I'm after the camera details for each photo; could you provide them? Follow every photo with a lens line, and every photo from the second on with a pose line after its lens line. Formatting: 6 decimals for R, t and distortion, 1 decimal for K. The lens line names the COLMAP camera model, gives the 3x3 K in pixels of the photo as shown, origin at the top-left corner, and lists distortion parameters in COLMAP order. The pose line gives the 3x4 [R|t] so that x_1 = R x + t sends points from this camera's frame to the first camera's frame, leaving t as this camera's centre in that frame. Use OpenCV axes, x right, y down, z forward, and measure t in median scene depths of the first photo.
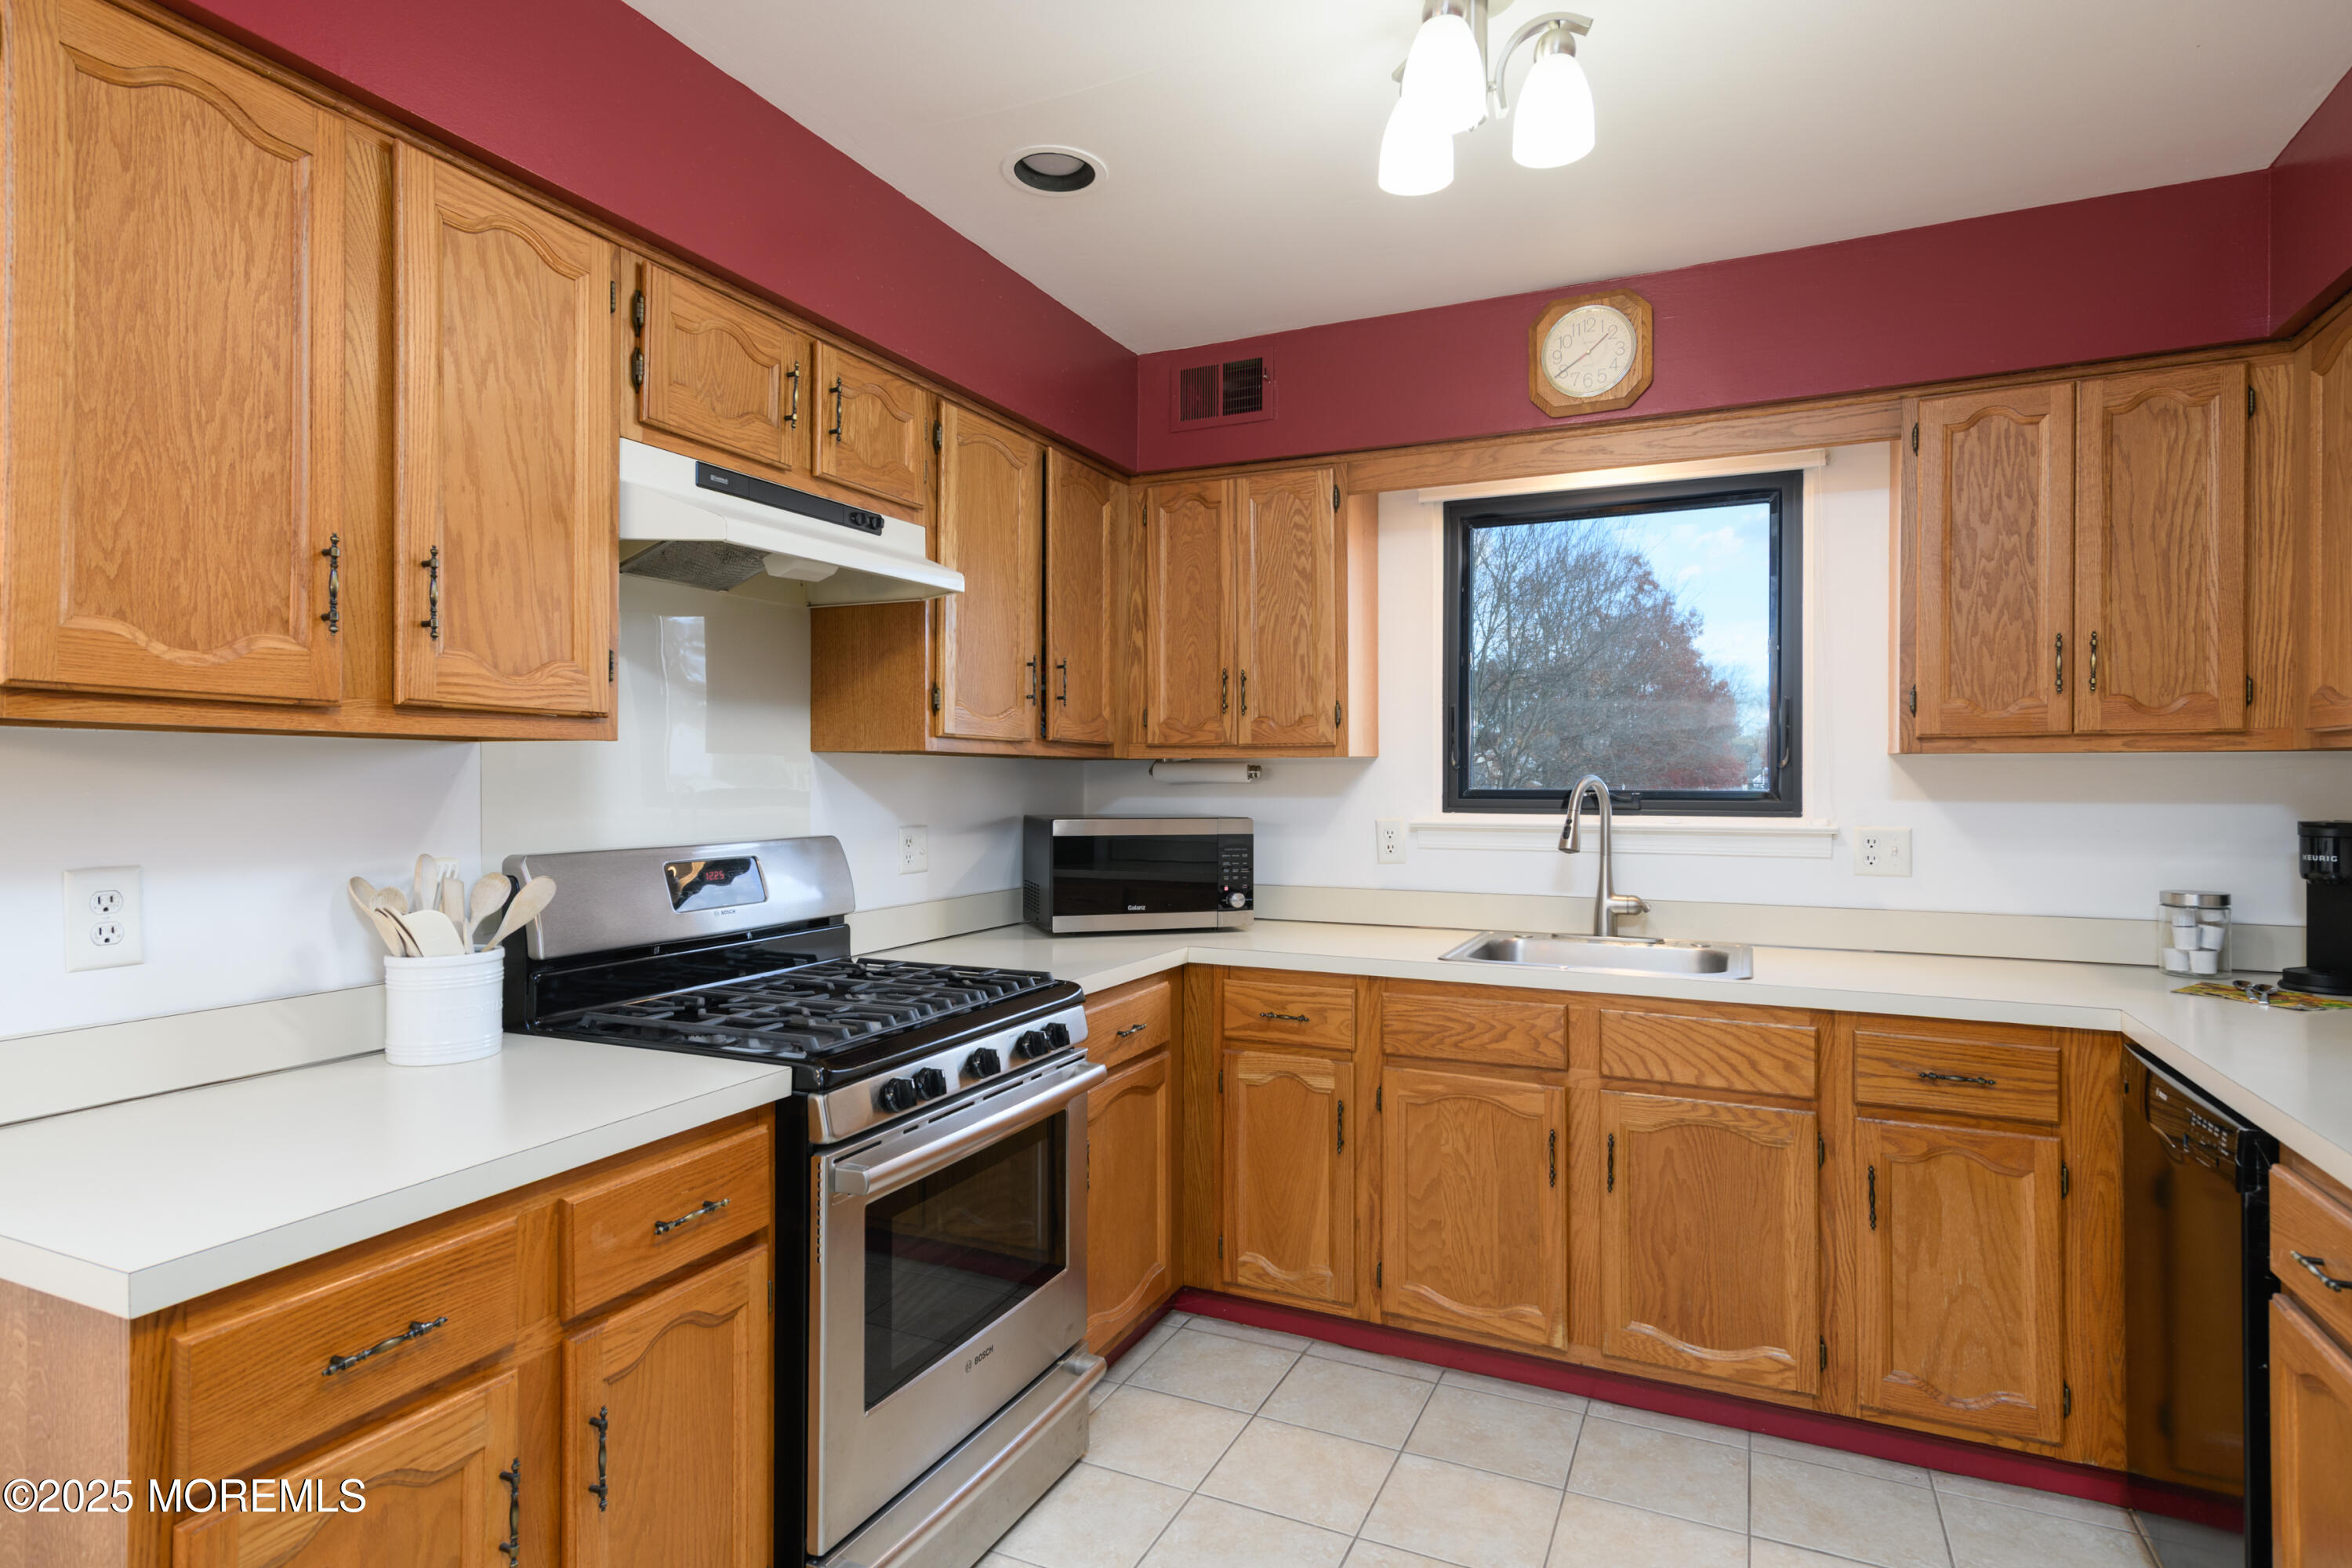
lens RADIAL K [[1250.3, 0, 1171.5], [0, 1250.3, 789.3], [0, 0, 1]] dist [0.013504, -0.001713]
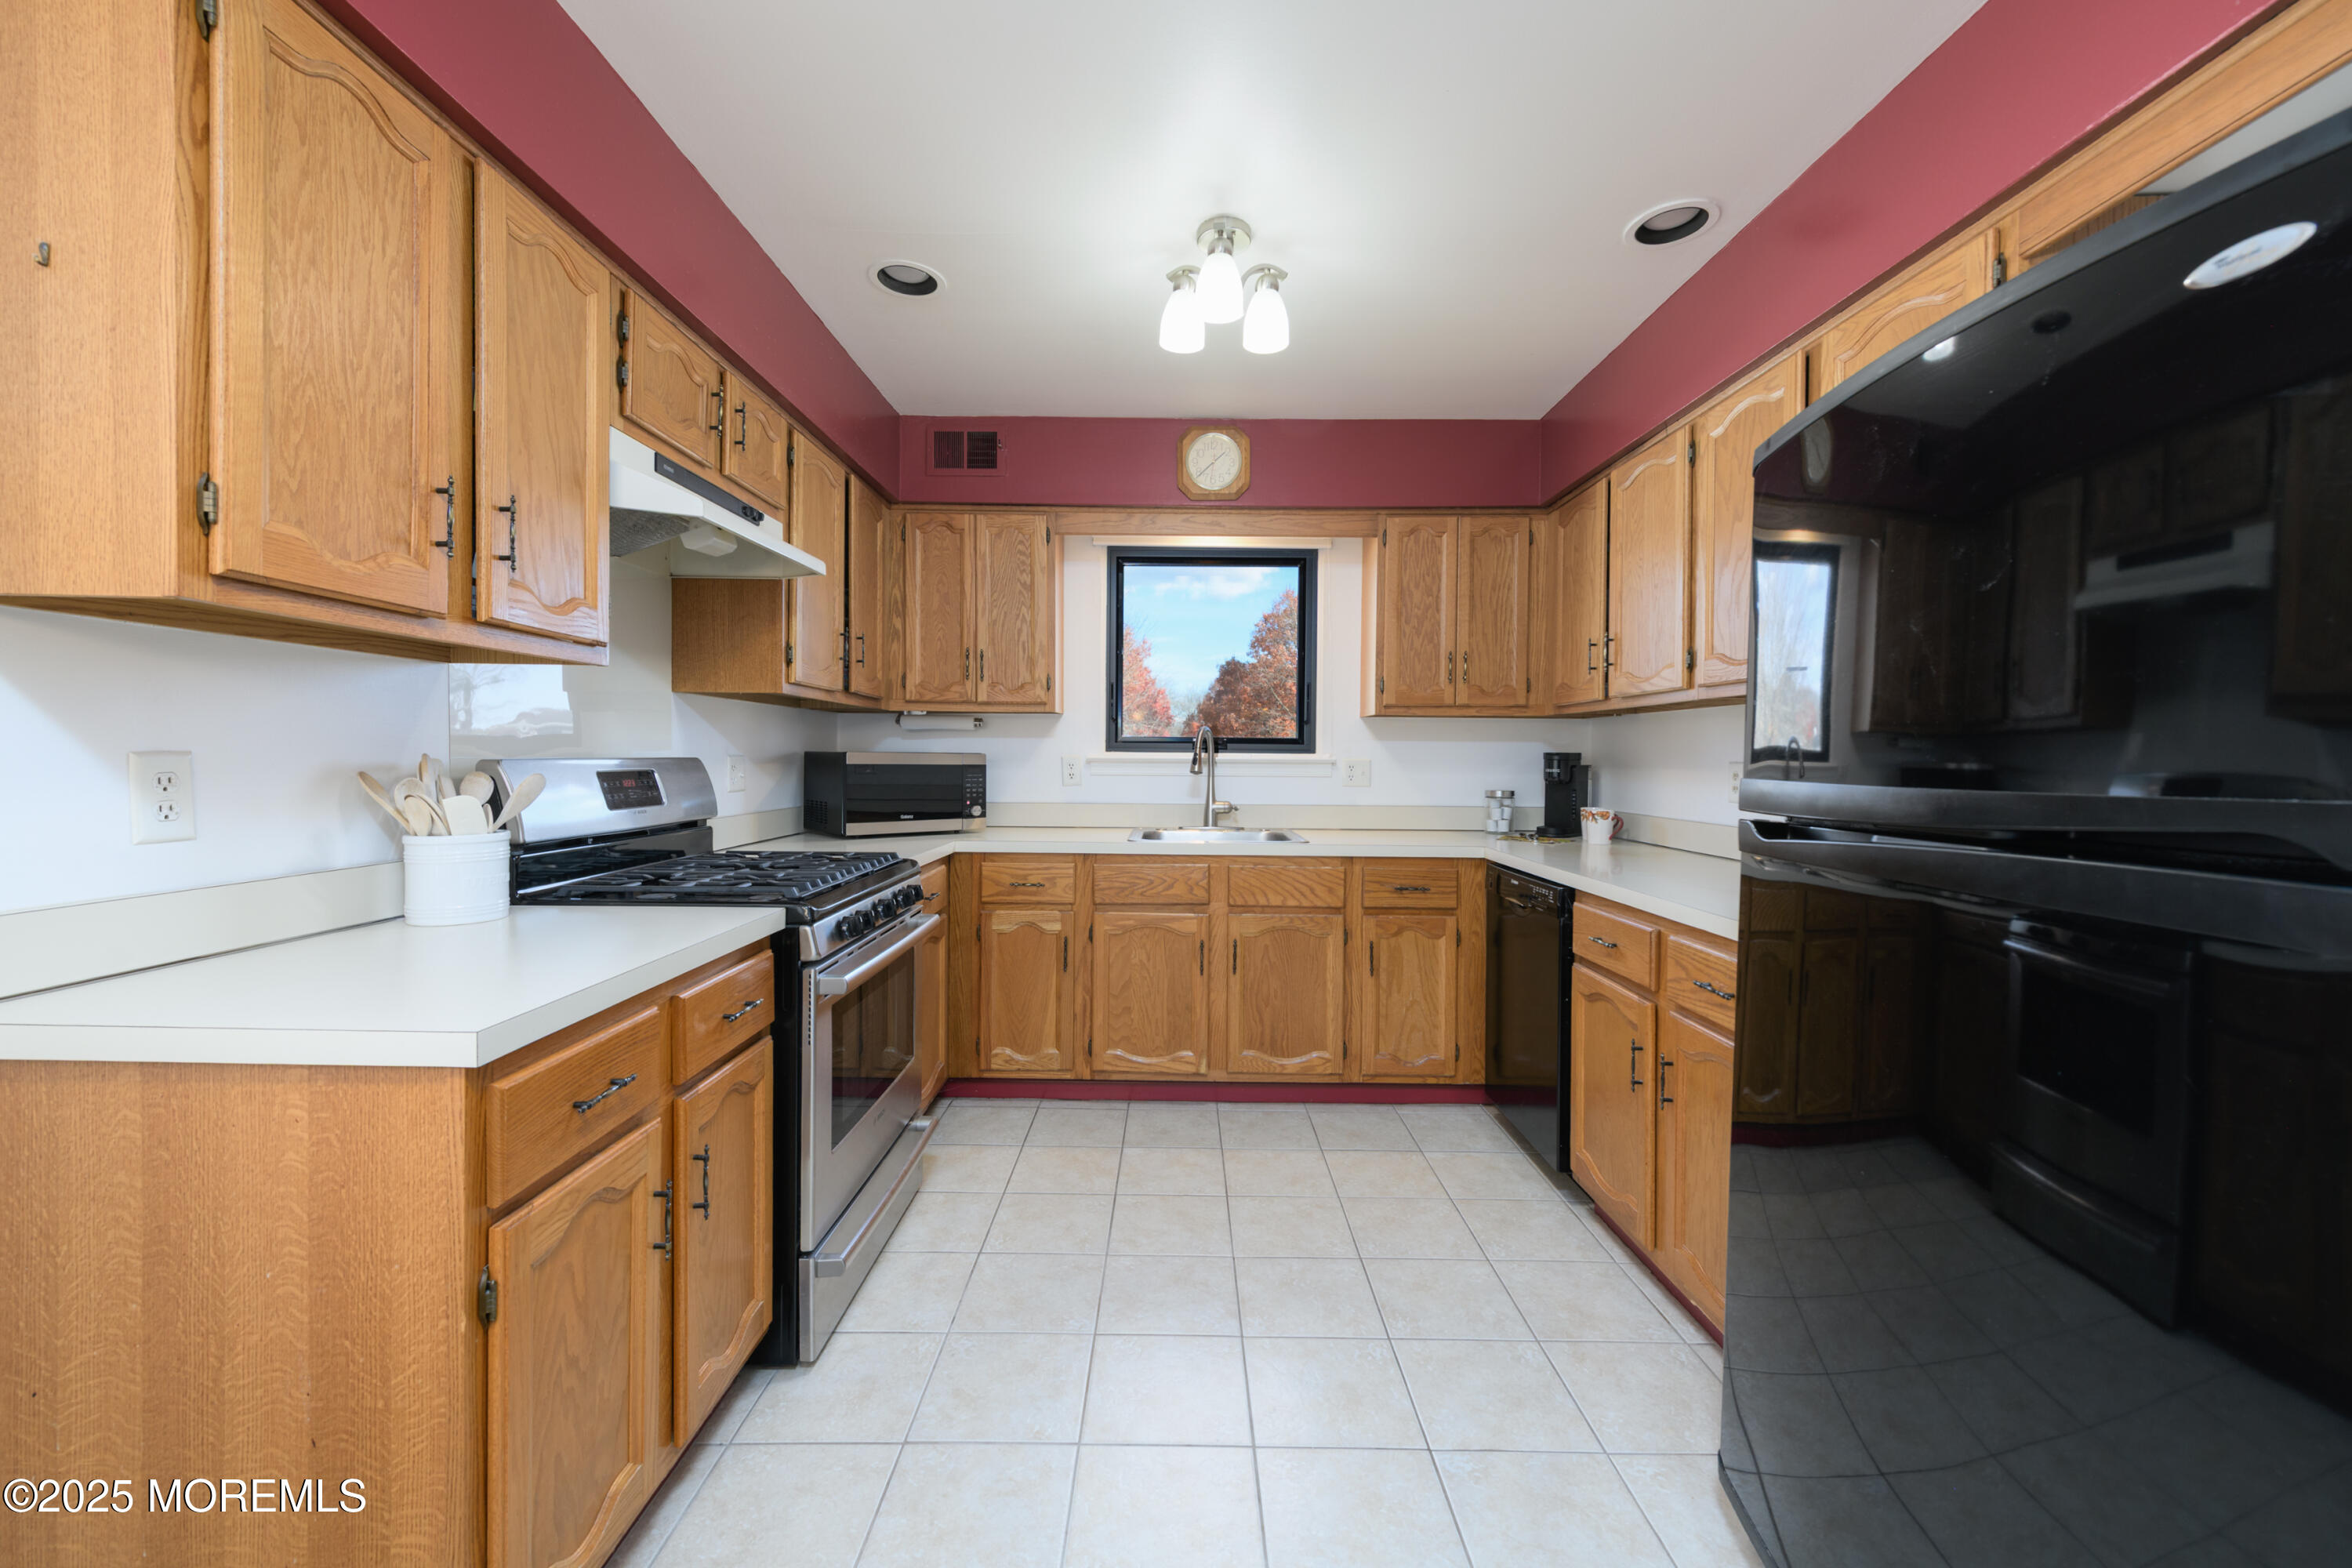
lens RADIAL K [[926.4, 0, 1176.0], [0, 926.4, 784.0], [0, 0, 1]] dist [-0.000871, -0.000481]
pose [[0.904726, -0.005988, 0.425951, -0.251617], [-0.003762, 0.999750, 0.022045, 0.044750], [-0.425977, -0.021547, 0.904478, -0.073631]]
